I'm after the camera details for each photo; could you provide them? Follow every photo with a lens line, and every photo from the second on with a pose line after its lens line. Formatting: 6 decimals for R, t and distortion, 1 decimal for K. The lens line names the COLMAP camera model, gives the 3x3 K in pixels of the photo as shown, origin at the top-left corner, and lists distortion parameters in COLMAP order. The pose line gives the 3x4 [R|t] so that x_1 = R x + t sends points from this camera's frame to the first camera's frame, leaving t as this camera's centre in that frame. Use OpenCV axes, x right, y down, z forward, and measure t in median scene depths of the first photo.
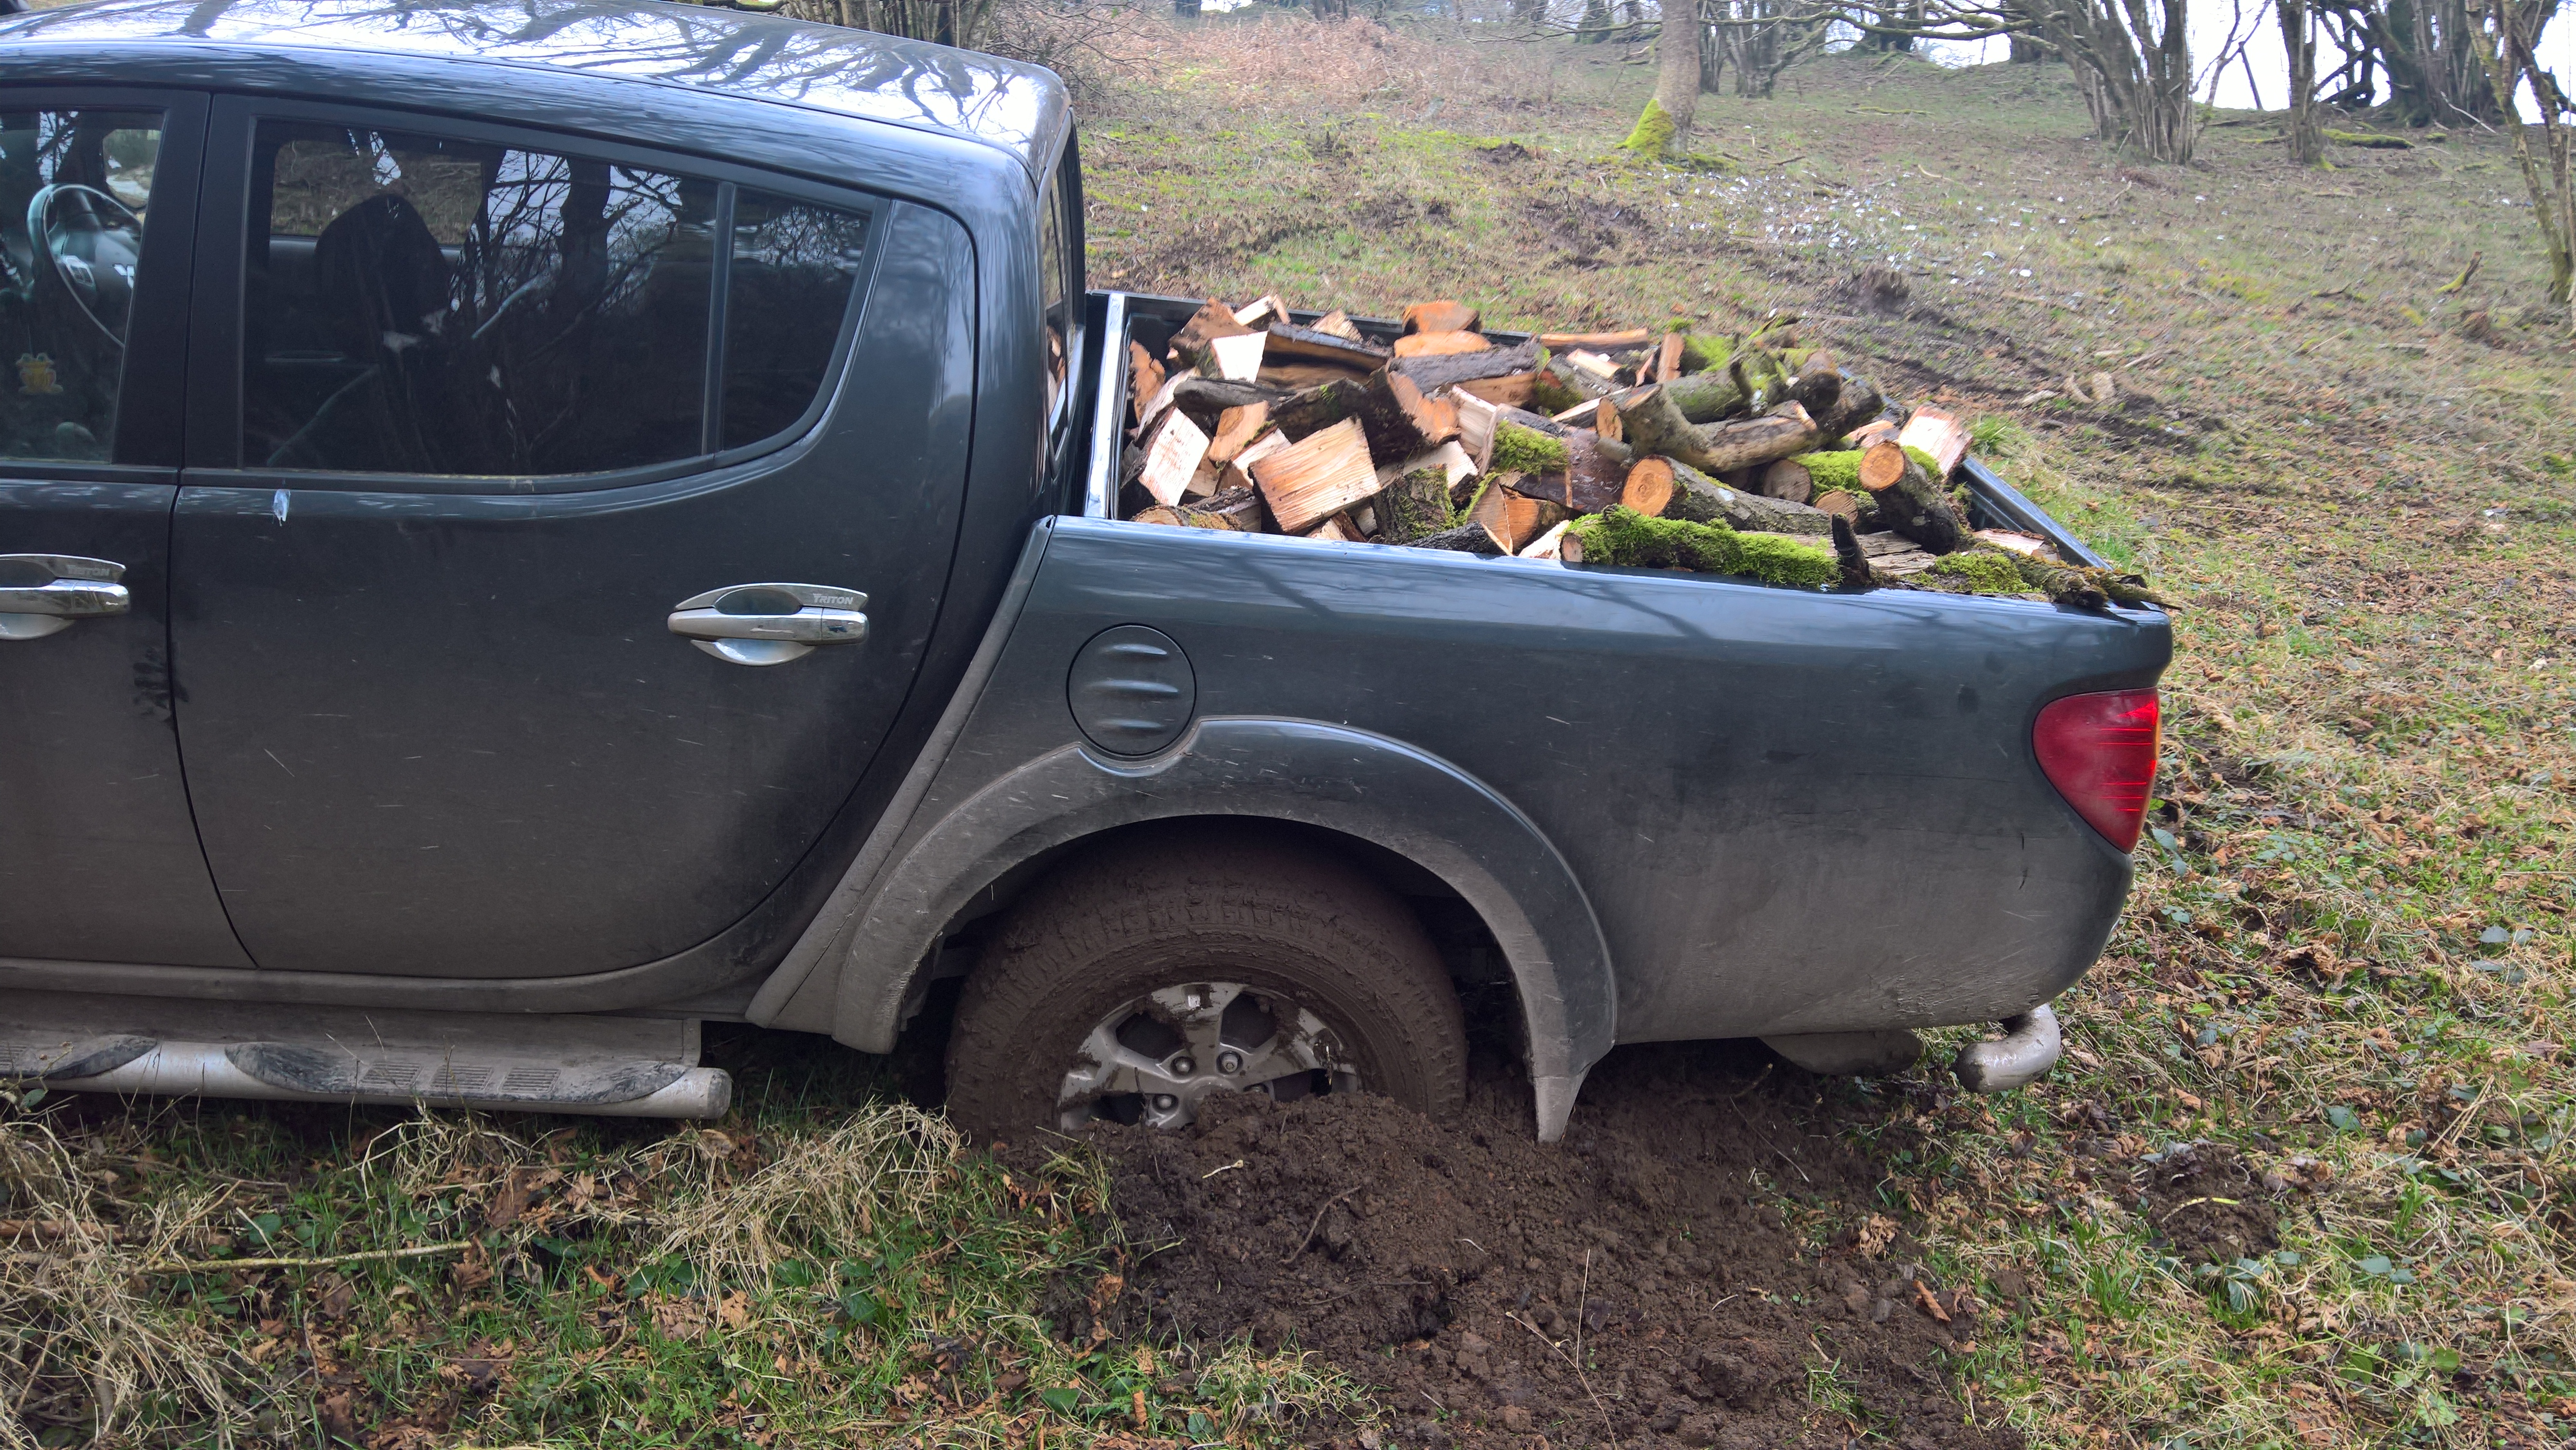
lens RADIAL K [[2002.9, 0, 1288.0], [0, 2002.9, 725.0], [0, 0, 1]] dist [0.010728, -0.002737]
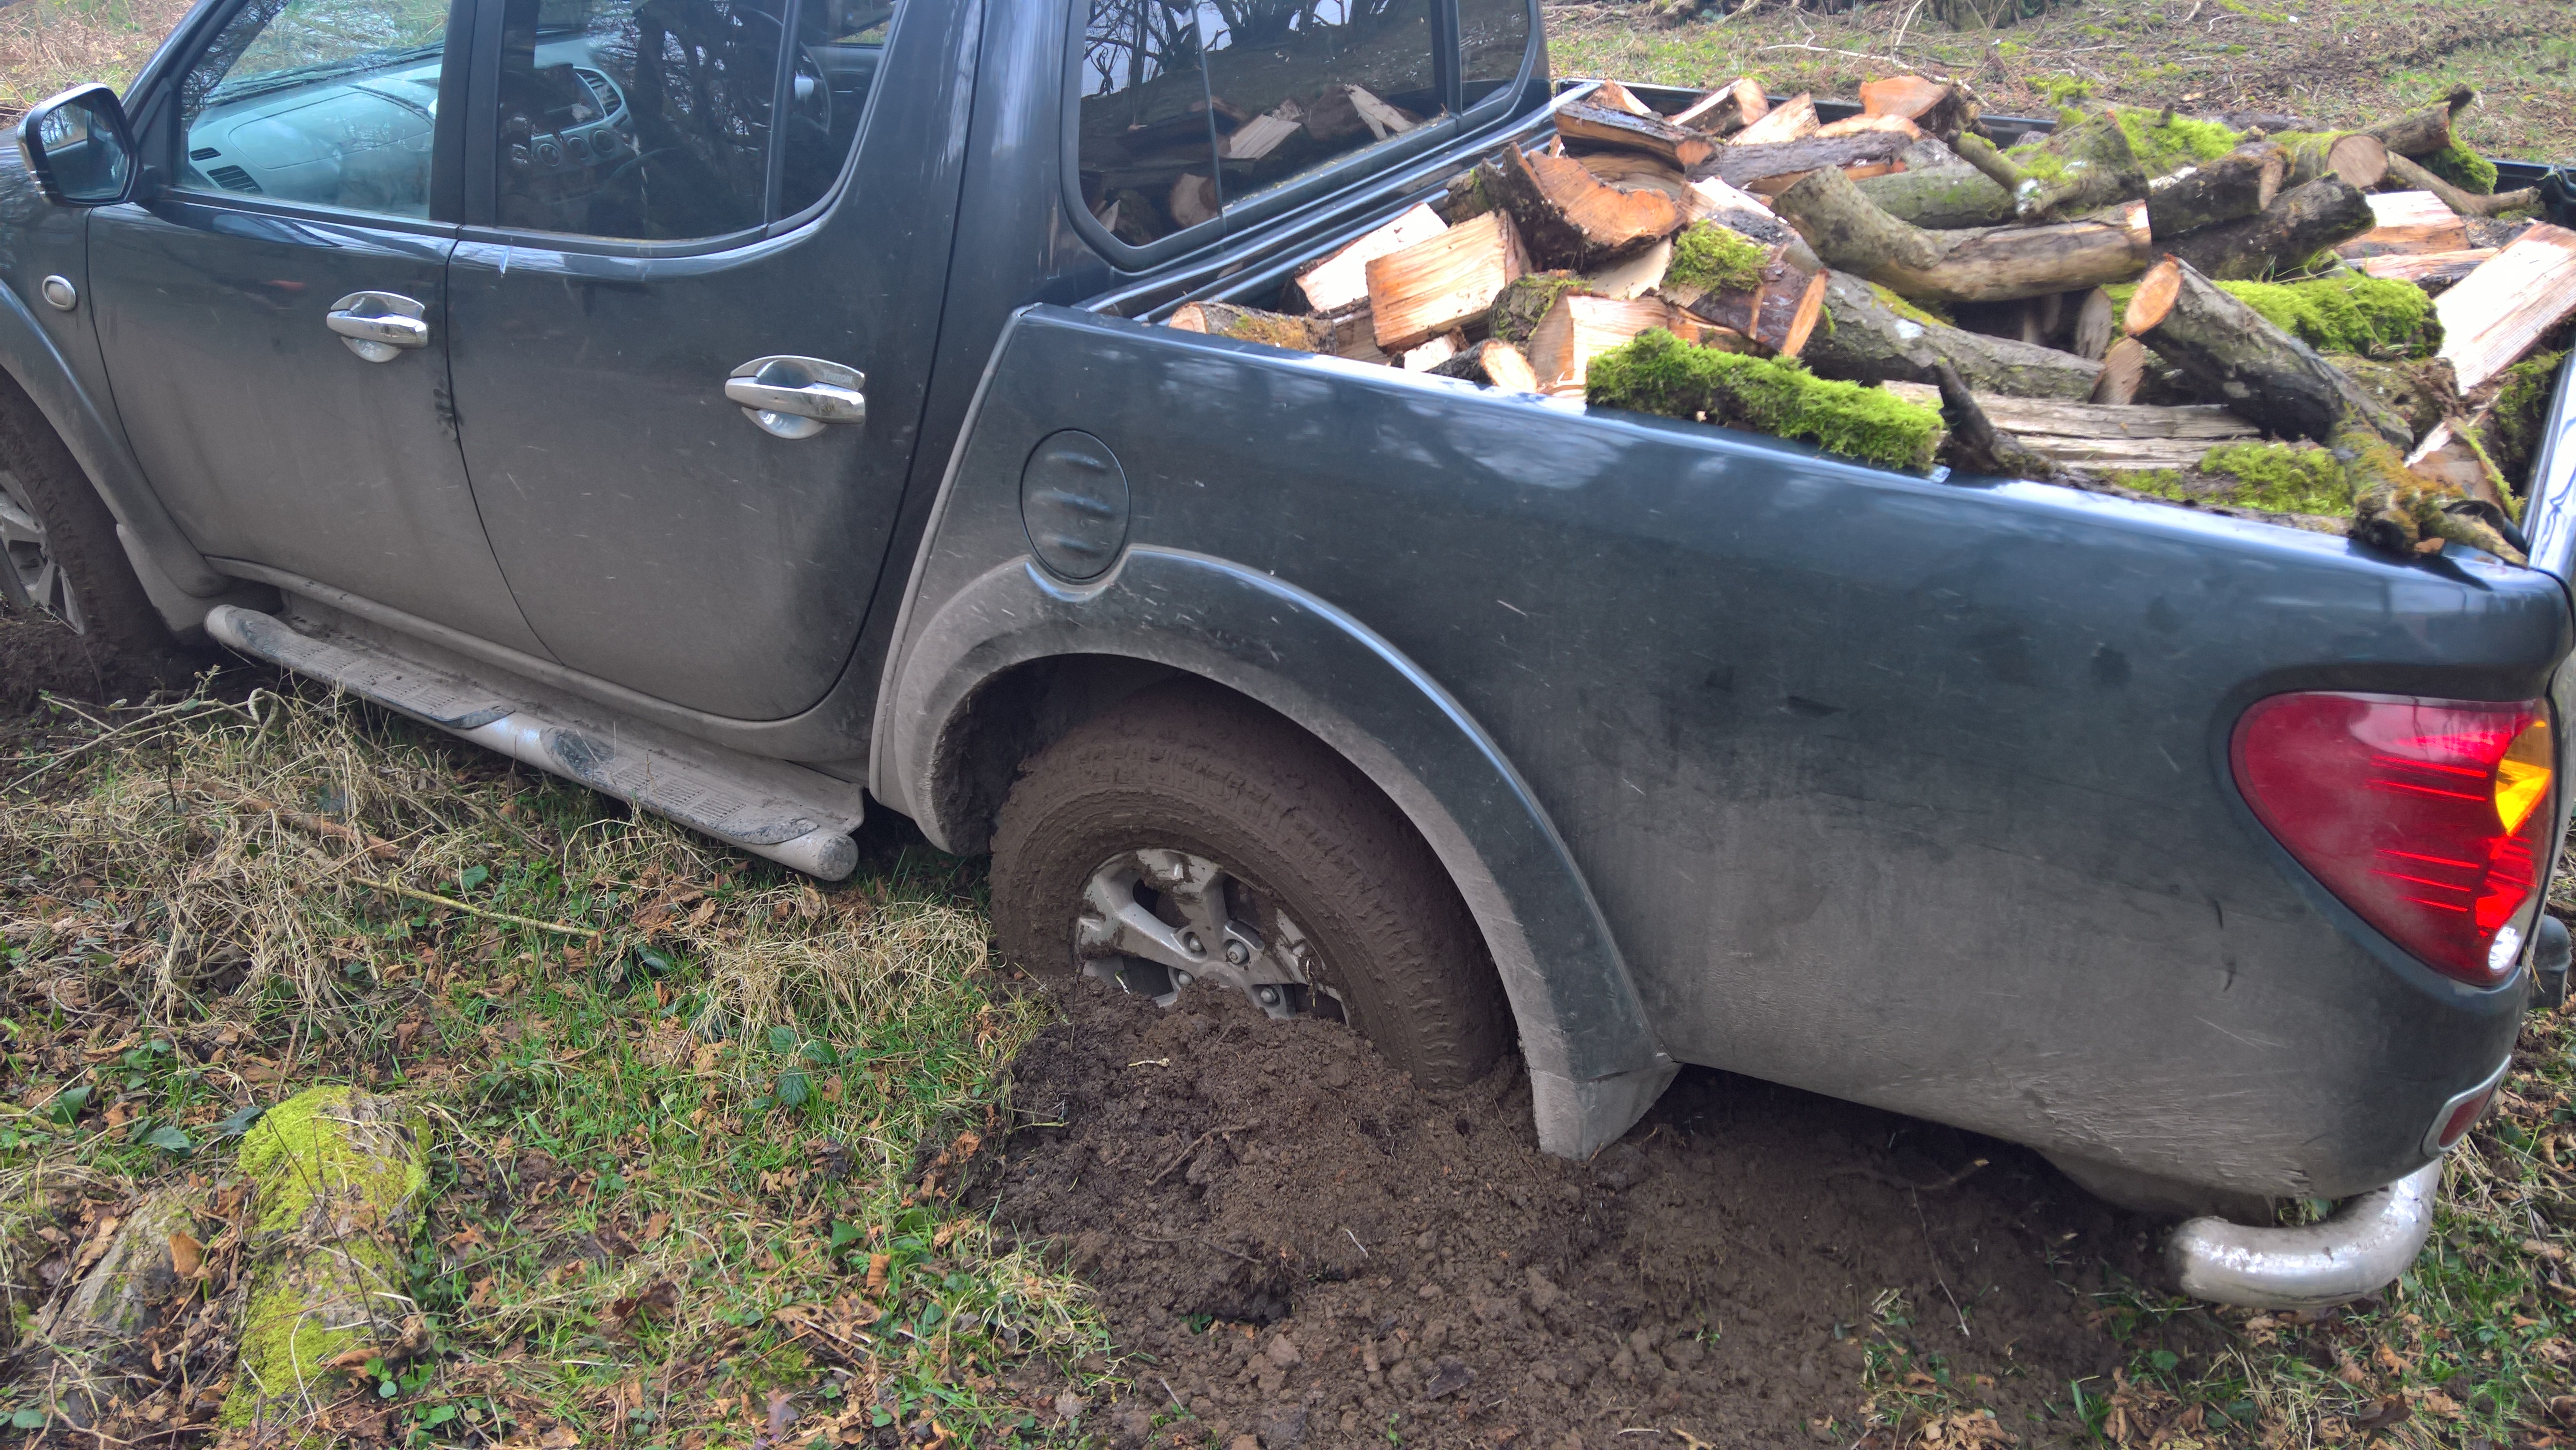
lens RADIAL K [[1973.5, 0, 1283.4], [0, 1973.5, 655.4], [0, 0, 1]] dist [0.005472, 0.004096]
pose [[0.775892, 0.153456, -0.611917, 0.506152], [-0.130731, 0.988020, 0.082012, -0.032884], [0.617172, 0.016364, 0.786658, 0.347295]]
